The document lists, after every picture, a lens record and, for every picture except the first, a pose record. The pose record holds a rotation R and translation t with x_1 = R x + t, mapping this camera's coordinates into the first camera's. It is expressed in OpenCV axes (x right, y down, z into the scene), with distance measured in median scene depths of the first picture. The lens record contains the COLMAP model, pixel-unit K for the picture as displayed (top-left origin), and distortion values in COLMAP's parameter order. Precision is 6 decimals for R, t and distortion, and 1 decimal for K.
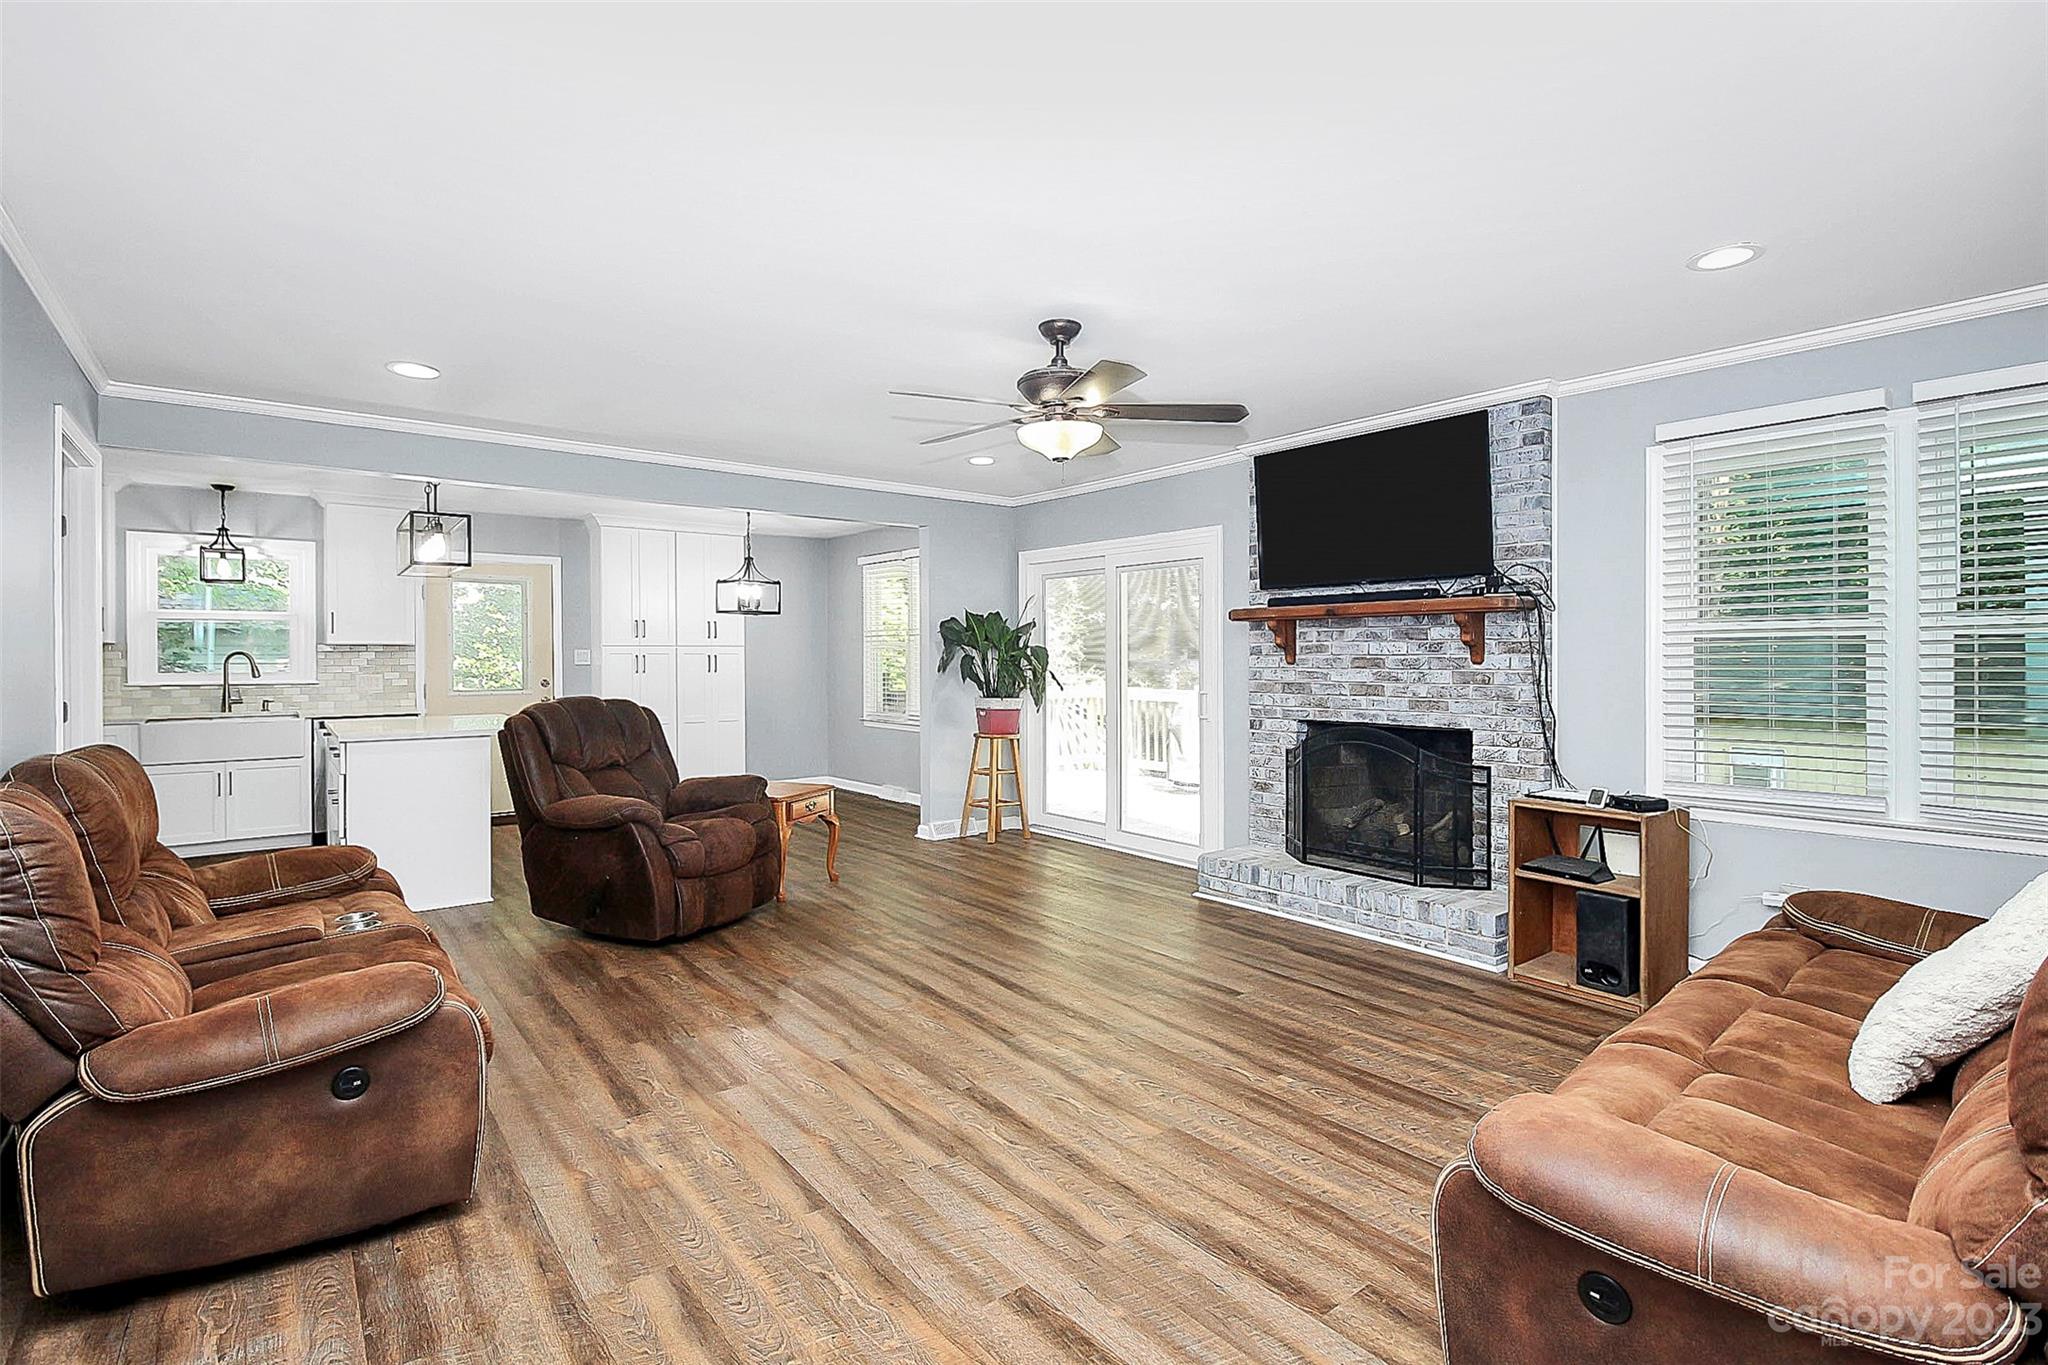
lens RADIAL K [[968.1, 0, 1032.6], [0, 968.1, 669.7], [0, 0, 1]] dist [0.000858, -0.010935]
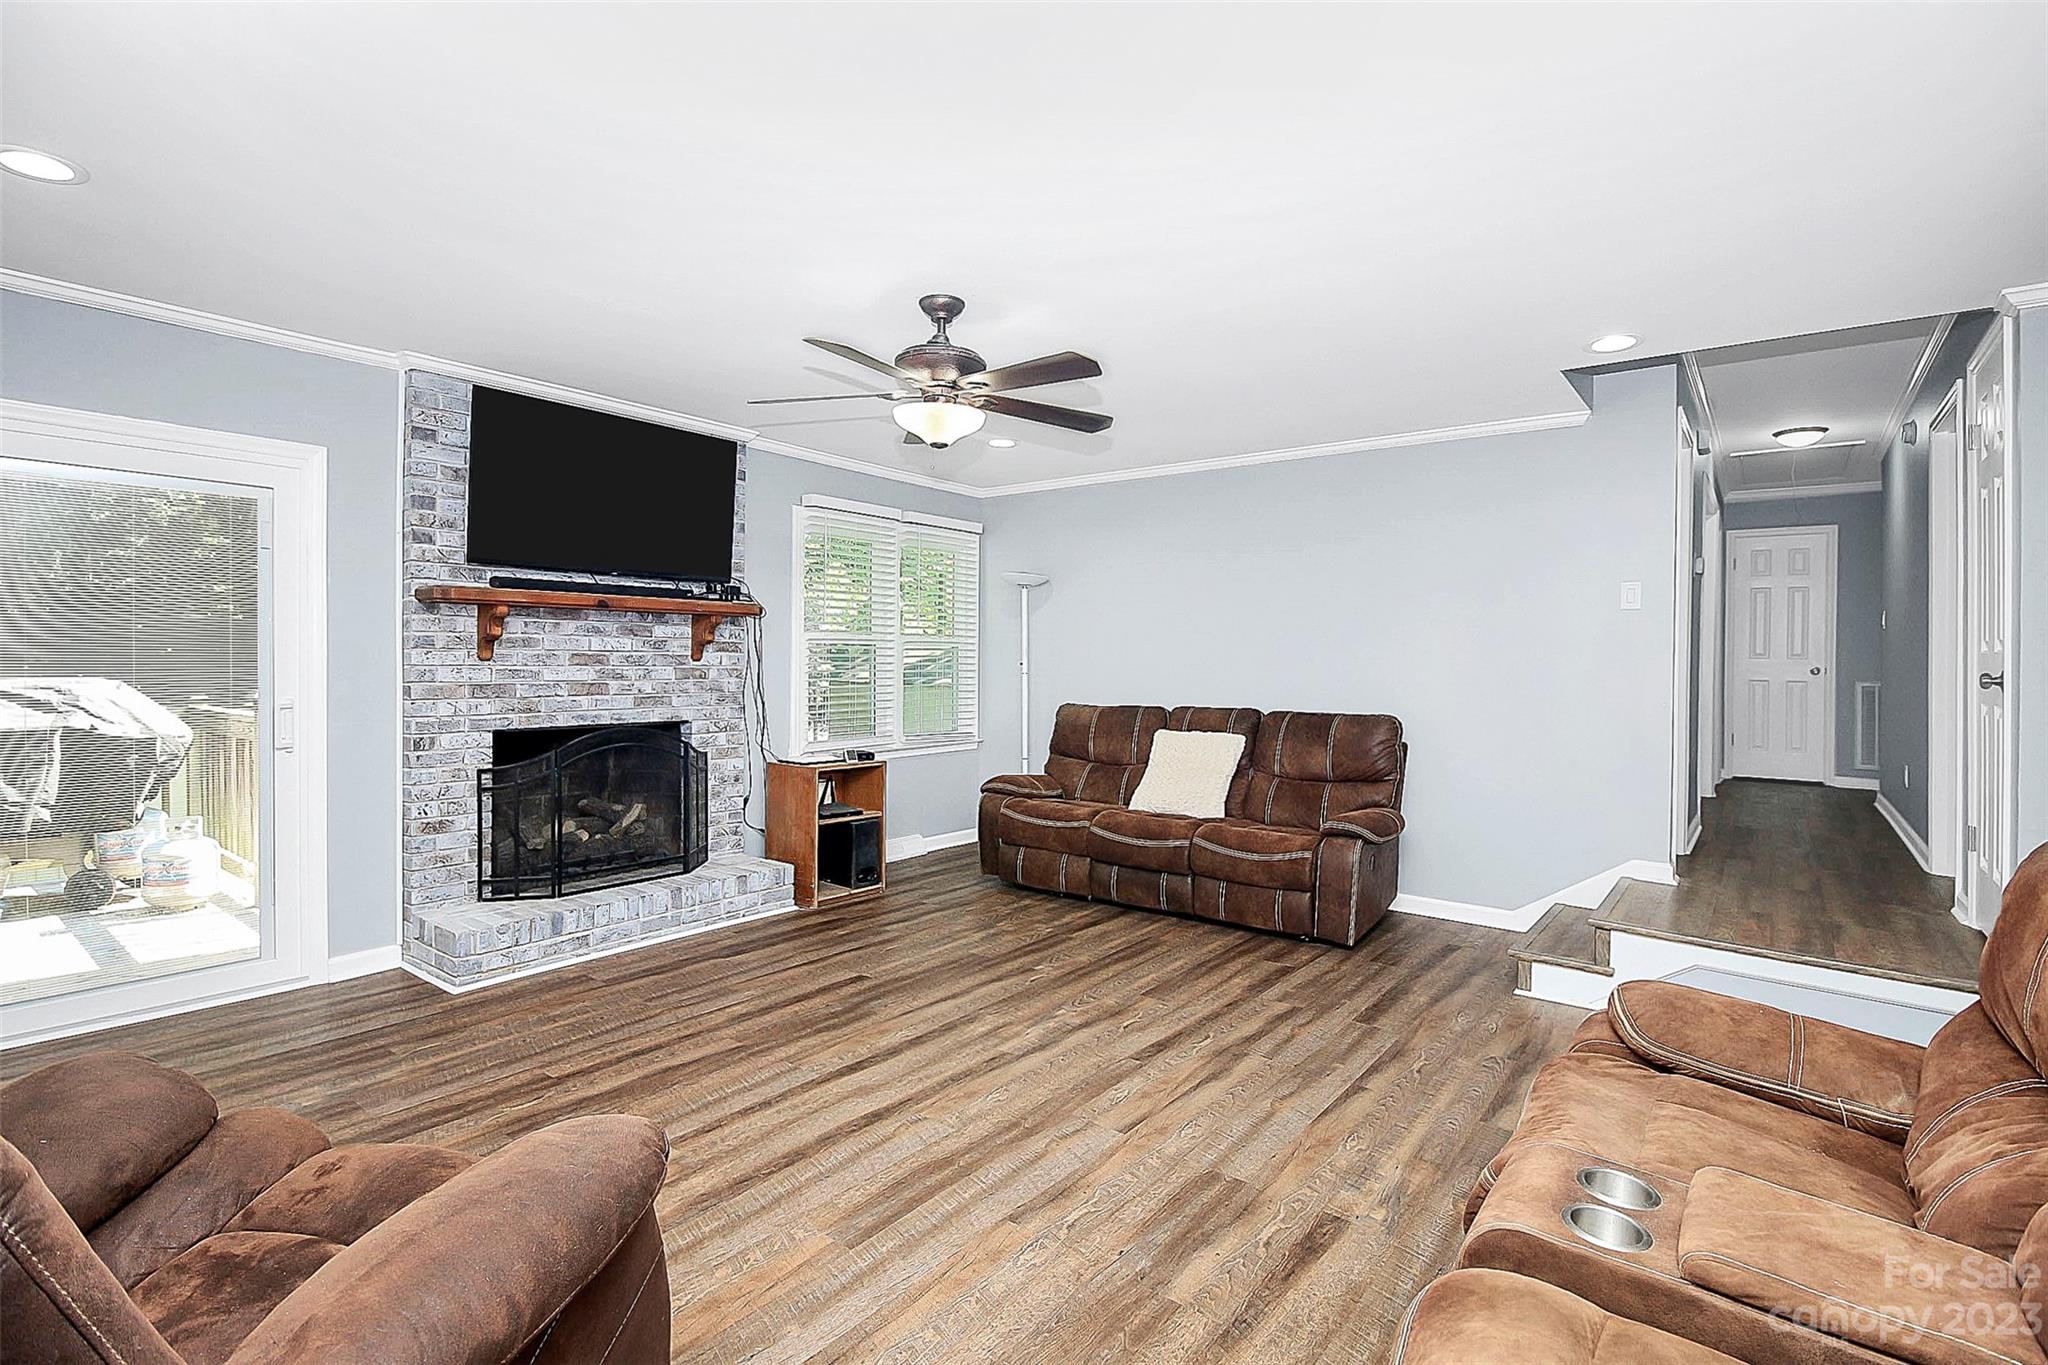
lens RADIAL K [[968.1, 0, 1019.0], [0, 968.1, 661.9], [0, 0, 1]] dist [0.000858, -0.010935]
pose [[-0.232058, -0.004515, 0.972691, -0.729259], [0.000994, 0.999988, 0.004879, -0.010100], [-0.972701, 0.002099, -0.232051, 0.927425]]
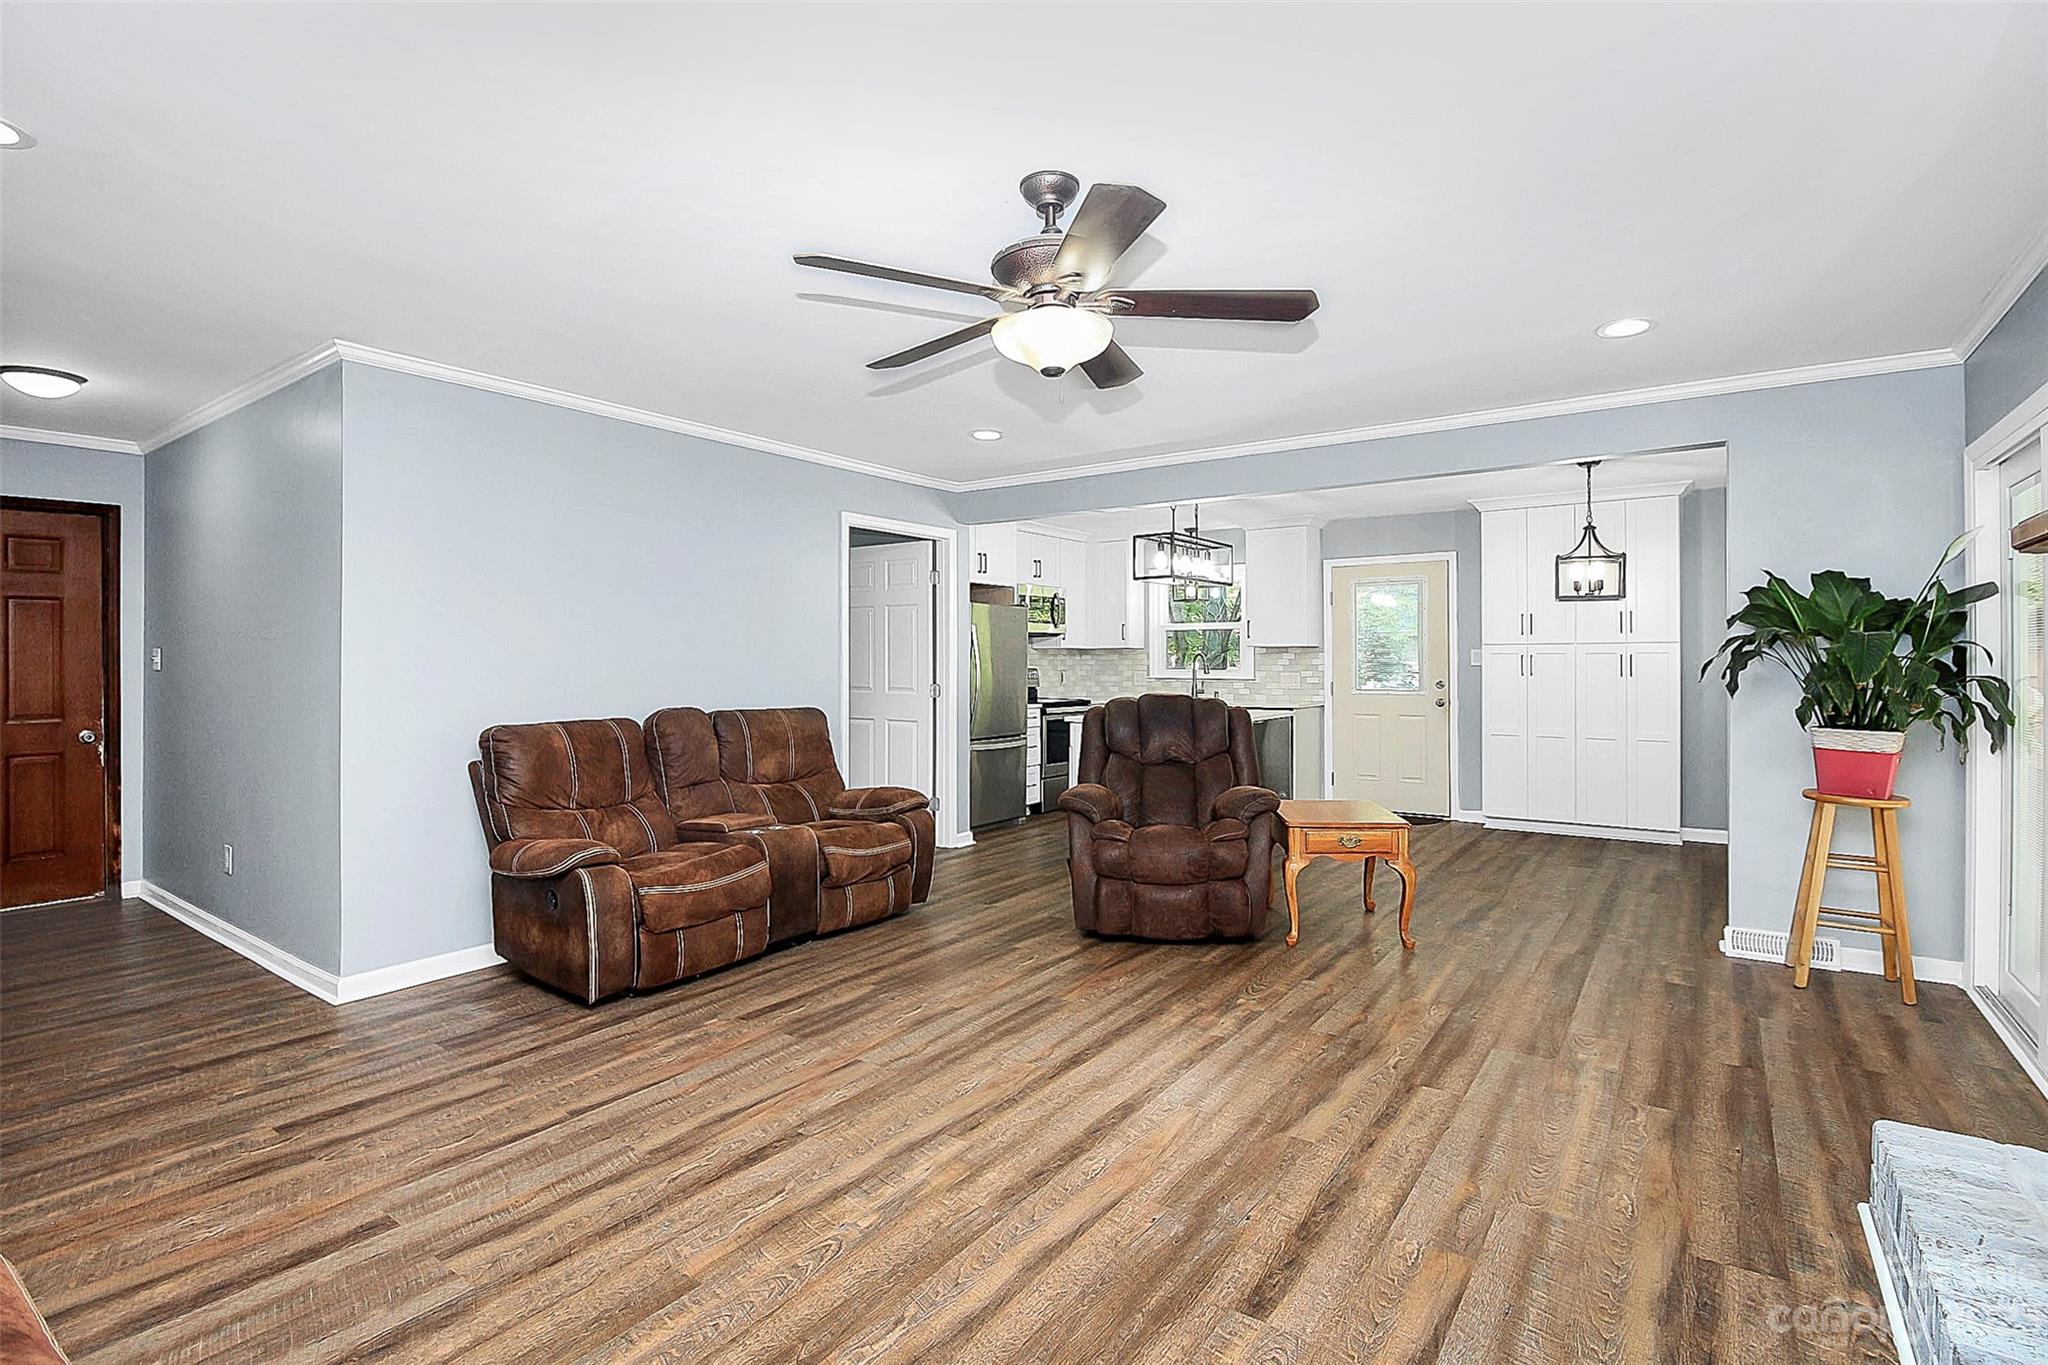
lens RADIAL K [[968.1, 0, 1013.9], [0, 968.1, 653.2], [0, 0, 1]] dist [0.000858, -0.010935]
pose [[0.267568, -0.008525, -0.963501, 0.572717], [-0.011006, 0.999869, -0.011904, -0.001395], [0.963476, 0.013790, 0.267439, 0.636989]]
